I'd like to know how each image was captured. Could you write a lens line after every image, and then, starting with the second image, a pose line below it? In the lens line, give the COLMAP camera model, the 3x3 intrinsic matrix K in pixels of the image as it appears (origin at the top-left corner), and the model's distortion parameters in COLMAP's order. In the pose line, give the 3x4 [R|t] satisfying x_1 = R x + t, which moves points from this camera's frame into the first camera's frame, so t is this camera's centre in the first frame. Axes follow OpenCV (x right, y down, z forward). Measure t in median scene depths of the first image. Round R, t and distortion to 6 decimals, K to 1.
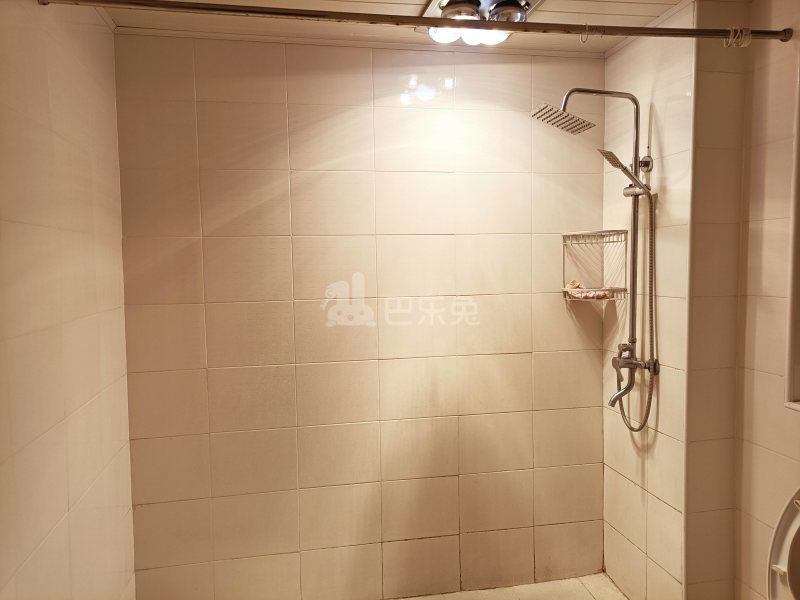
lens RADIAL K [[610.0, 0, 400.6], [0, 610.0, 297.9], [0, 0, 1]] dist [0.048660, -0.022296]
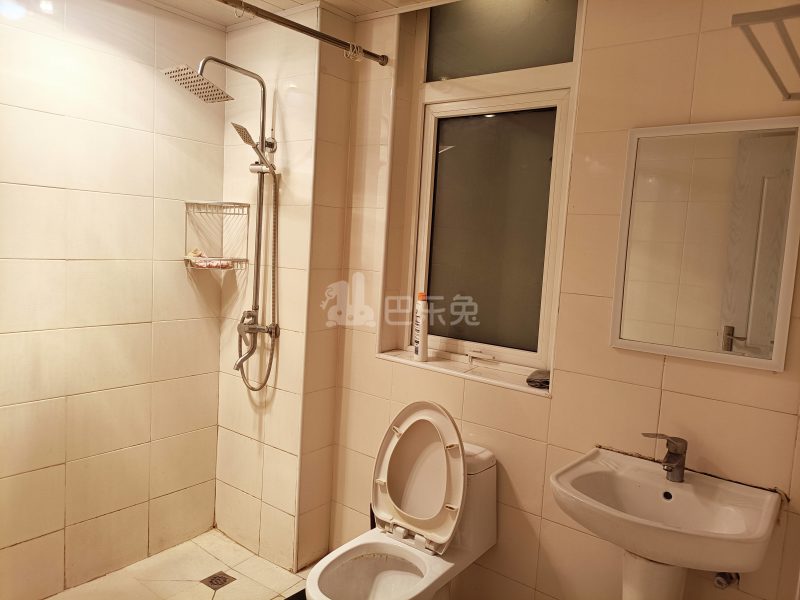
lens RADIAL K [[610.0, 0, 400.6], [0, 610.0, 297.9], [0, 0, 1]] dist [0.048660, -0.022296]
pose [[0.757135, -0.004394, 0.653244, -0.131332], [-0.027980, 0.998842, 0.039148, 0.003008], [-0.652659, -0.047917, 0.756135, 0.021214]]
